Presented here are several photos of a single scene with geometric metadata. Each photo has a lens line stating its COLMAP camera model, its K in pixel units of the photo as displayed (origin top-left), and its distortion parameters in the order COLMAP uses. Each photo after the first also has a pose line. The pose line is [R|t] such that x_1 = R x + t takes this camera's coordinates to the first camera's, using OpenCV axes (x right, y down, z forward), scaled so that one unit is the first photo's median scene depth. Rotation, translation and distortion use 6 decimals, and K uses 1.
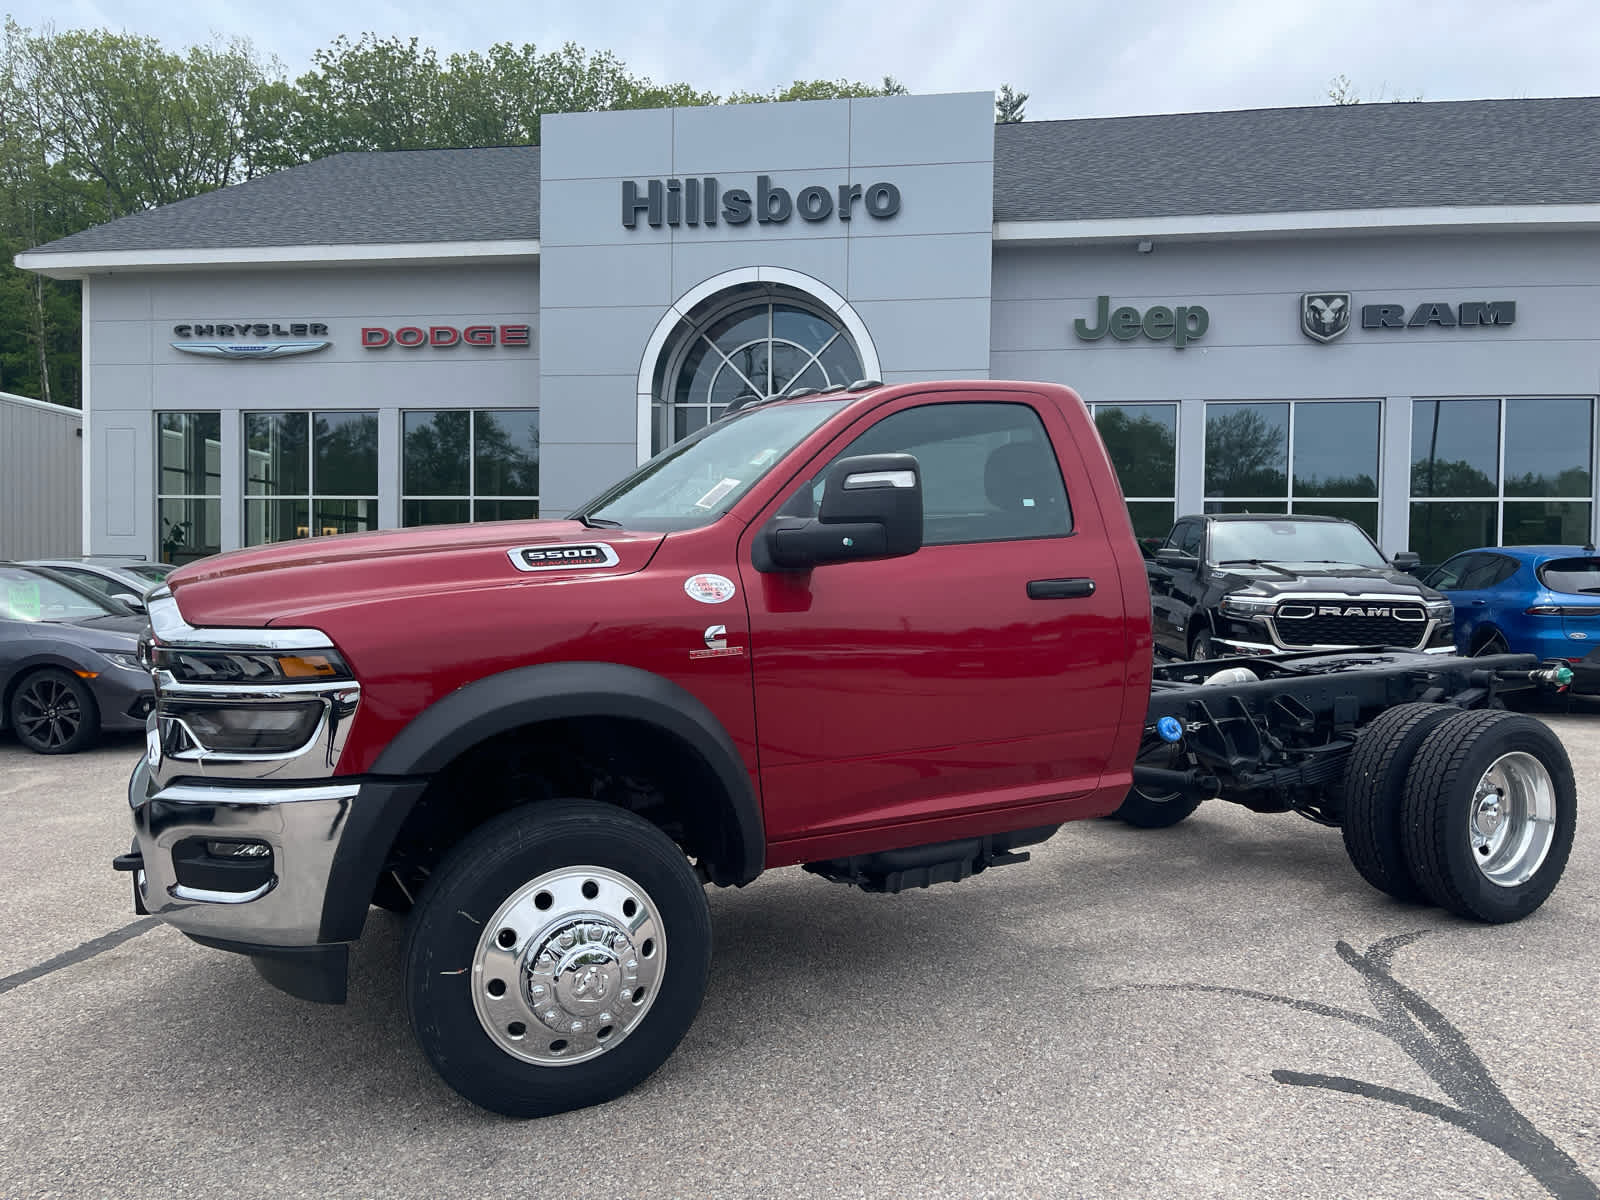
lens RADIAL K [[1196.4, 0, 798.5], [0, 1196.4, 591.5], [0, 0, 1]] dist [0.046968, -0.075200]
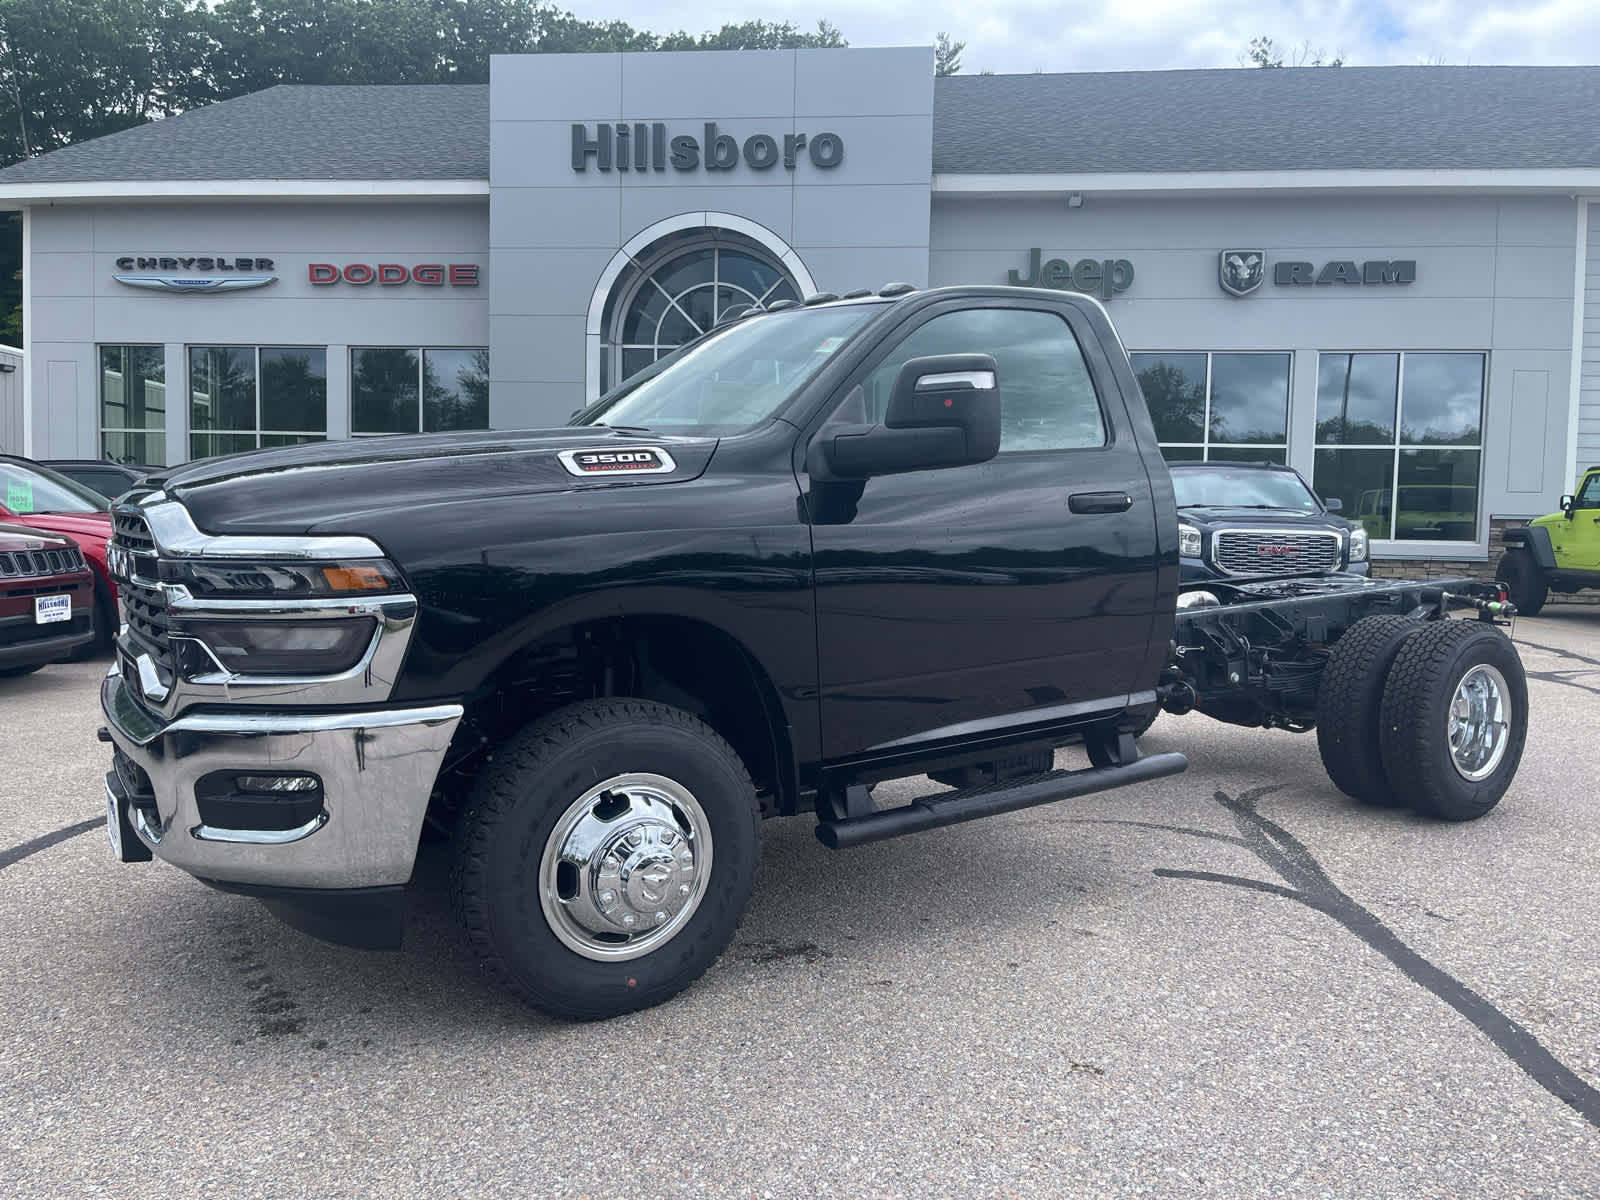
lens RADIAL K [[1196.4, 0, 805.4], [0, 1196.4, 582.6], [0, 0, 1]] dist [0.046968, -0.075200]
pose [[0.998107, 0.004377, 0.061337, -0.009414], [-0.006503, 0.999384, 0.034494, 0.010362], [-0.061149, -0.034827, 0.997521, -0.041825]]
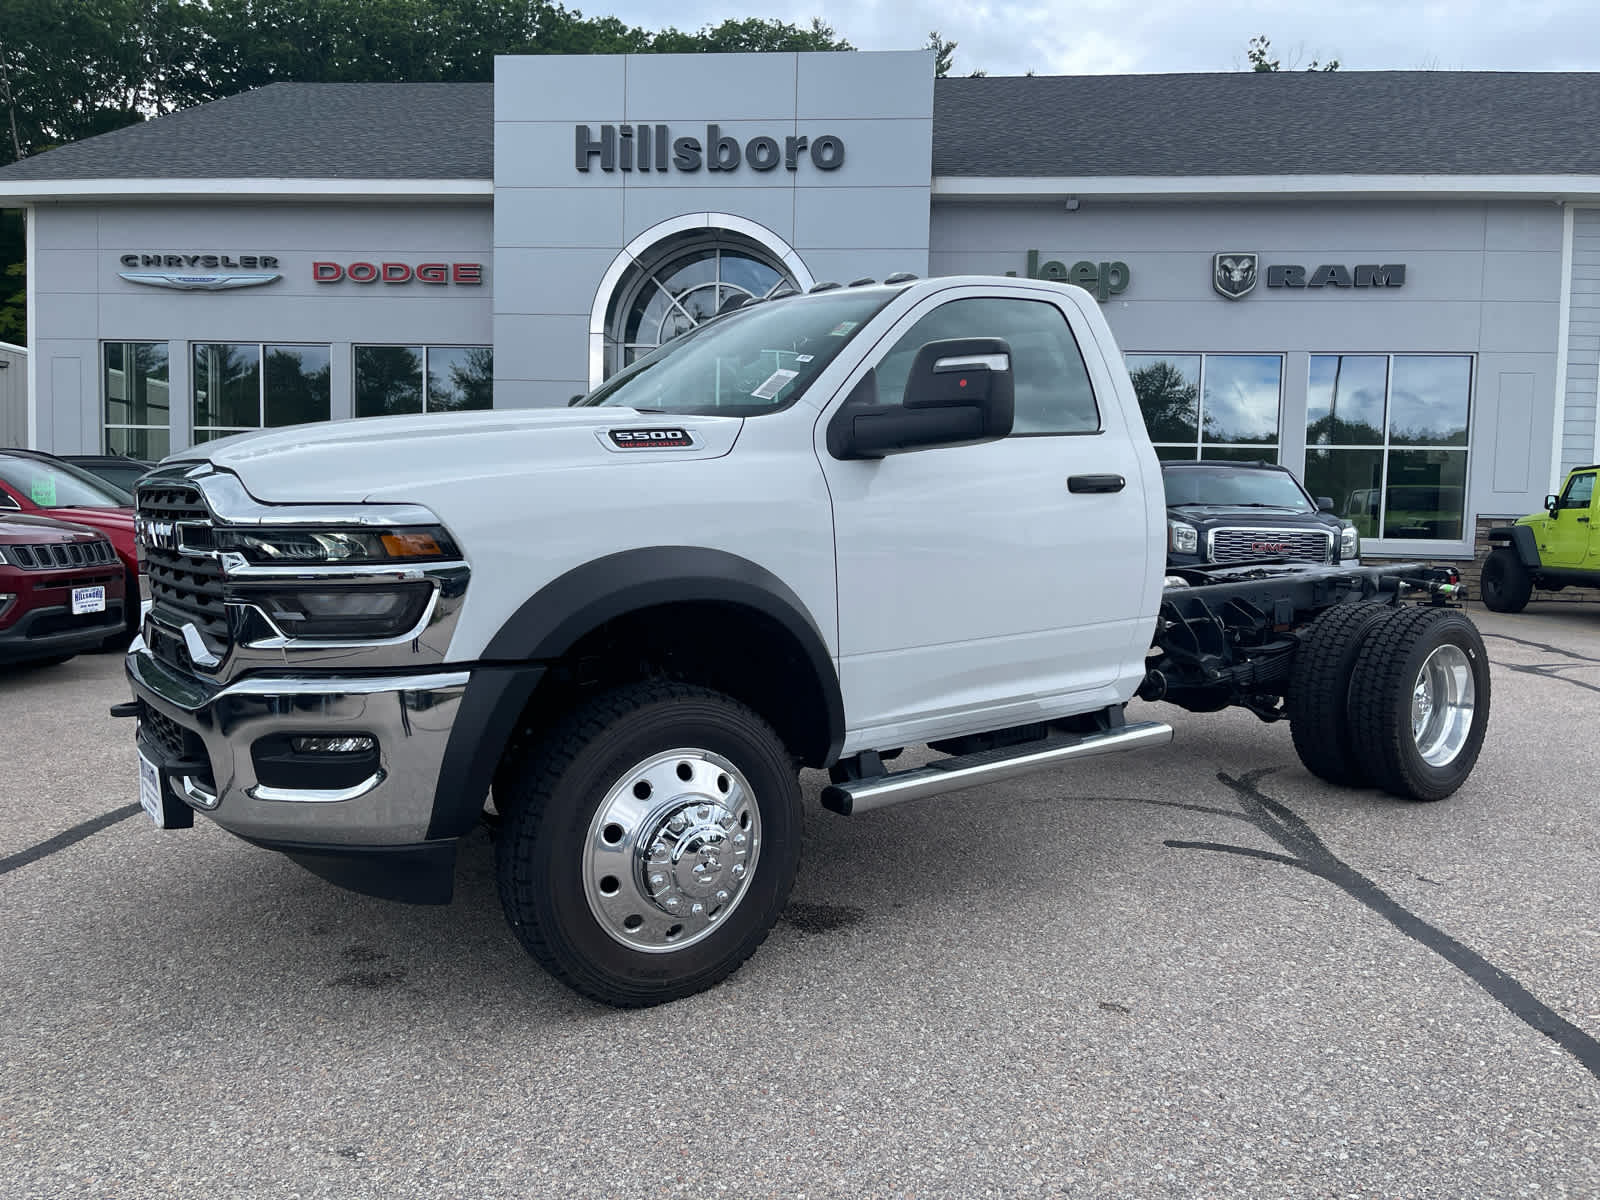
lens RADIAL K [[1196.4, 0, 807.3], [0, 1196.4, 589.7], [0, 0, 1]] dist [0.046968, -0.075200]
pose [[0.997401, 0.006265, 0.071778, -0.019516], [-0.009241, 0.999108, 0.041212, 0.011925], [-0.071456, -0.041768, 0.996569, -0.056469]]
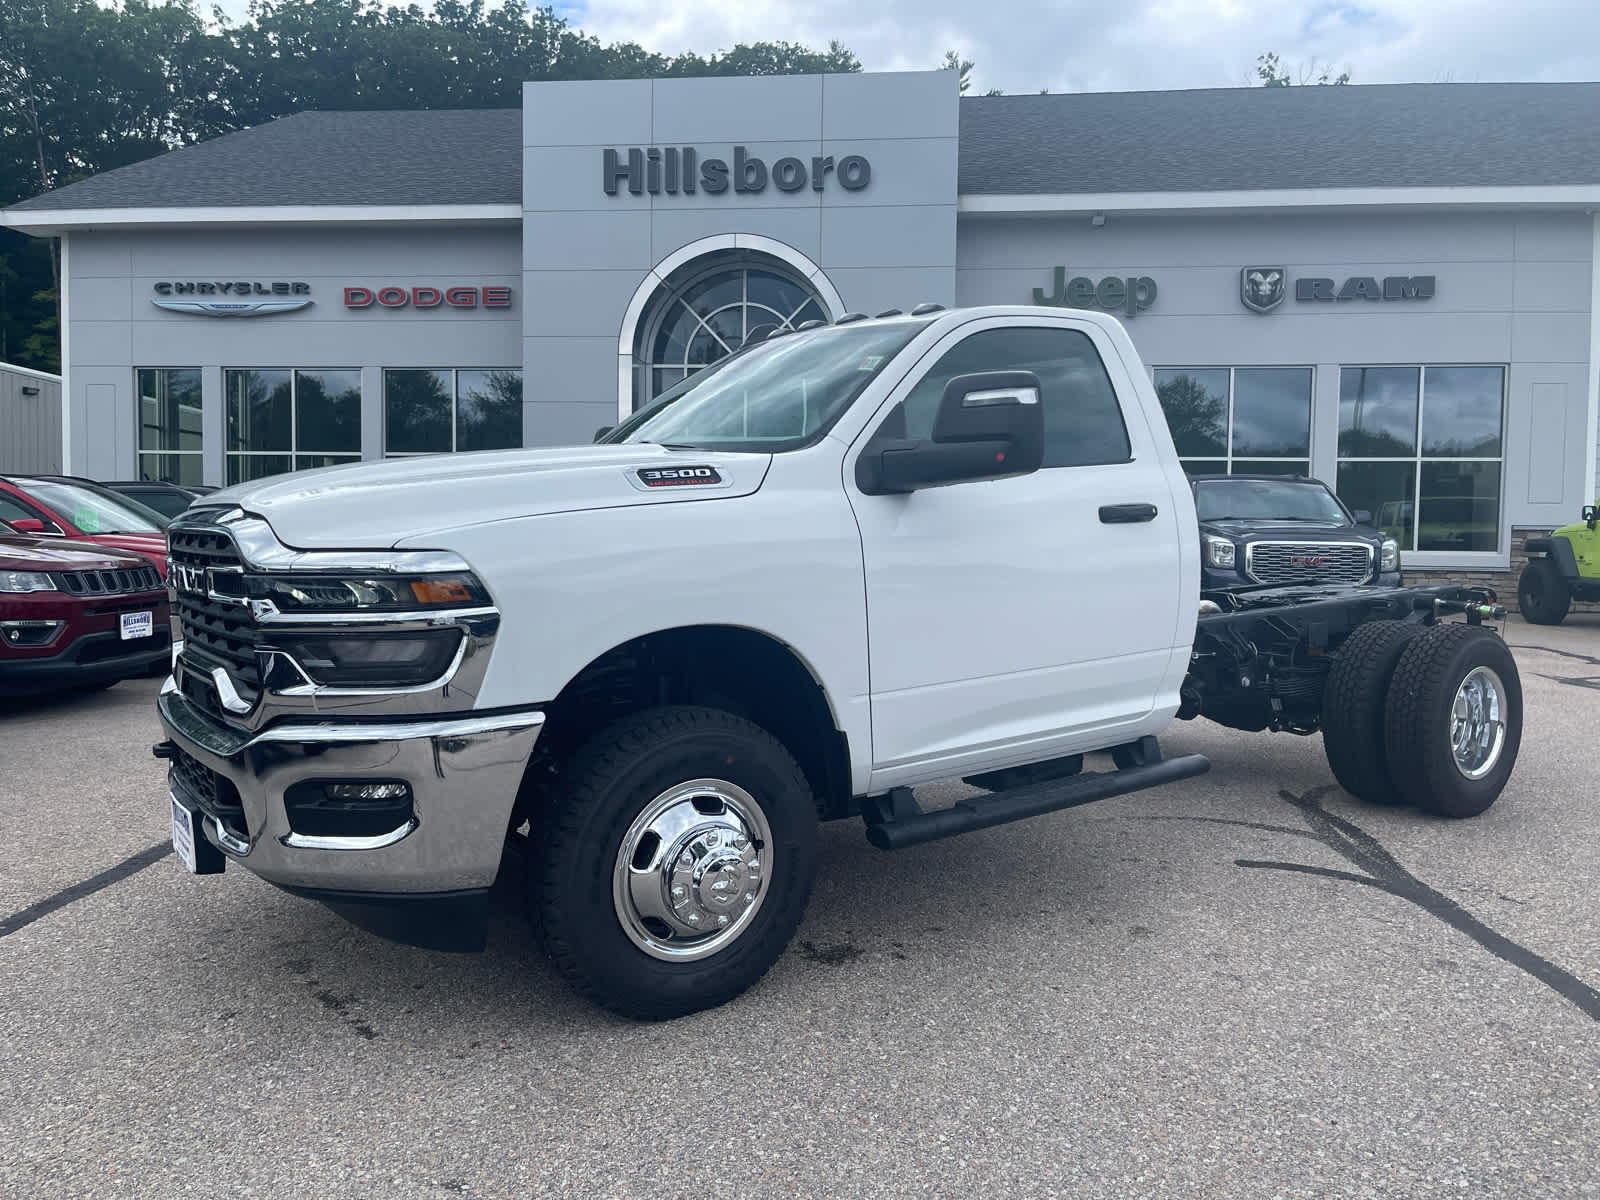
lens RADIAL K [[1196.4, 0, 810.0], [0, 1196.4, 585.8], [0, 0, 1]] dist [0.046968, -0.075200]
pose [[0.998319, -0.001709, 0.057937, -0.028473], [0.000358, 0.999728, 0.023328, 0.011577], [-0.057961, -0.023268, 0.998048, -0.054713]]
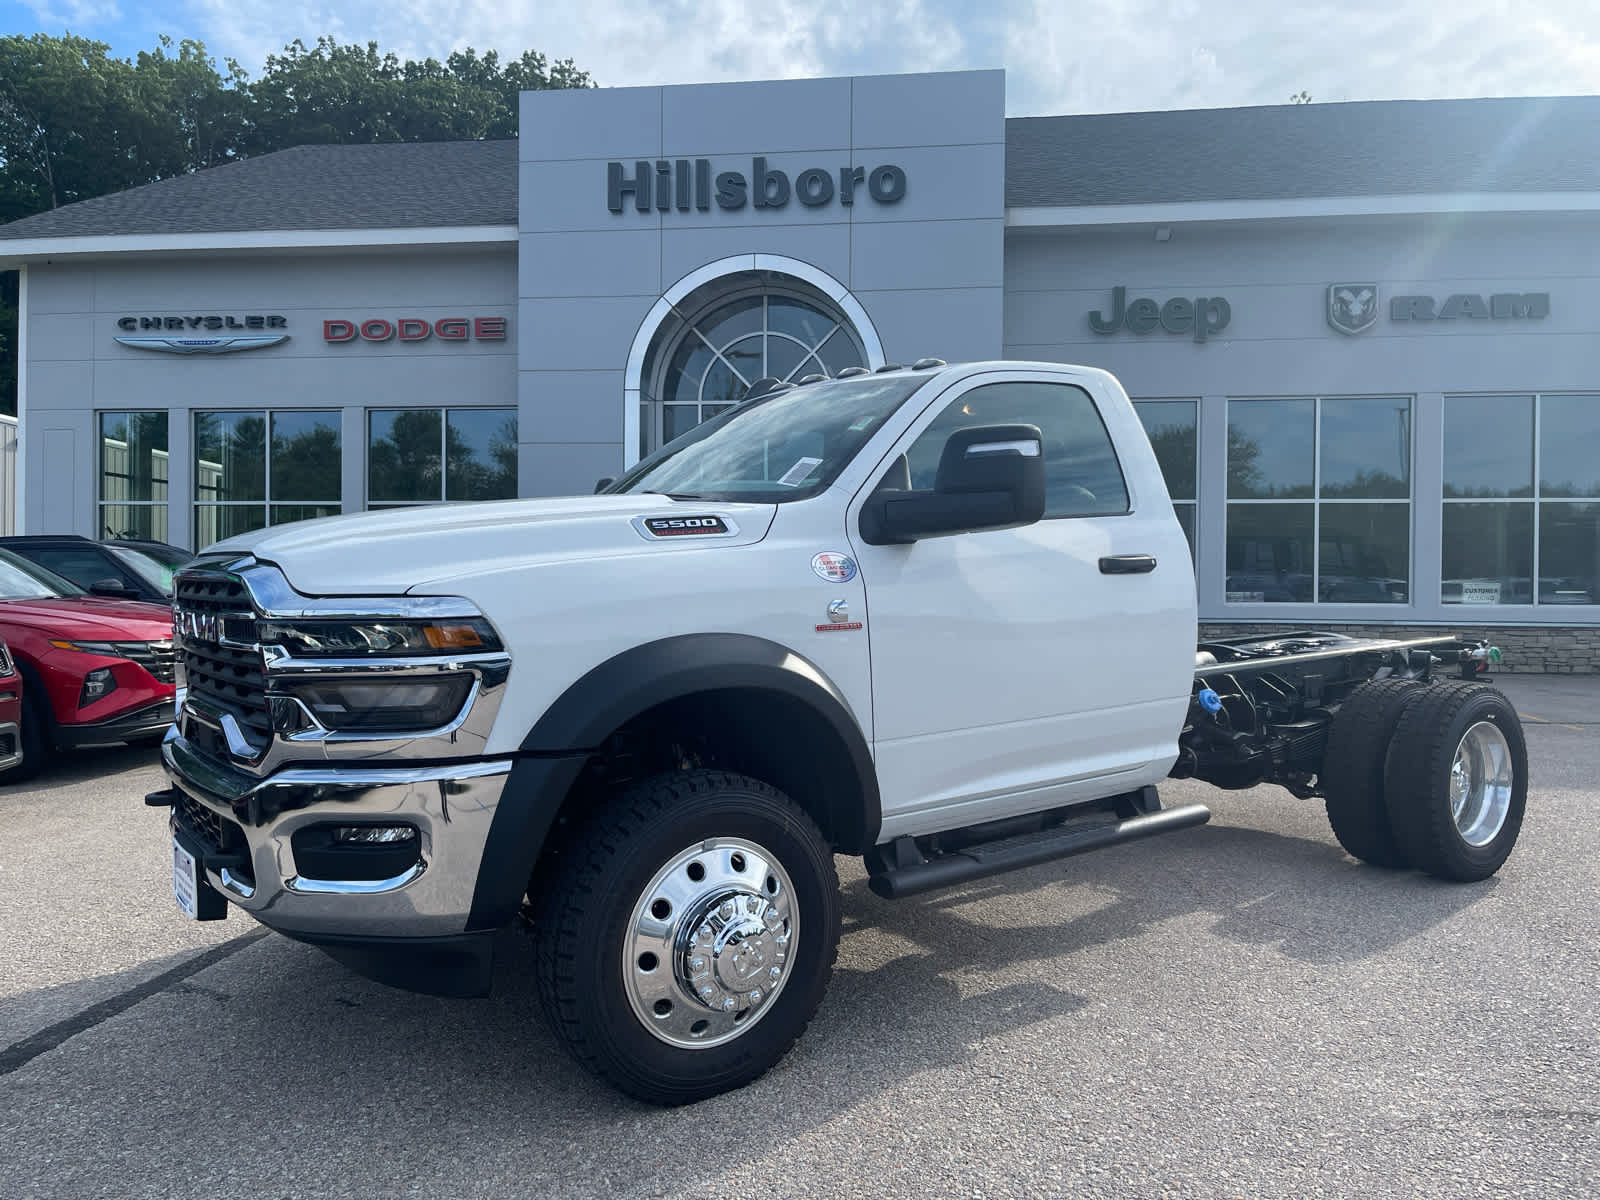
lens RADIAL K [[1196.4, 0, 802.3], [0, 1196.4, 604.0], [0, 0, 1]] dist [0.046968, -0.075200]
pose [[0.999264, -0.003283, 0.038229, -0.031574], [0.003960, 0.999837, -0.017638, 0.018698], [-0.038165, 0.017777, 0.999113, 0.064460]]
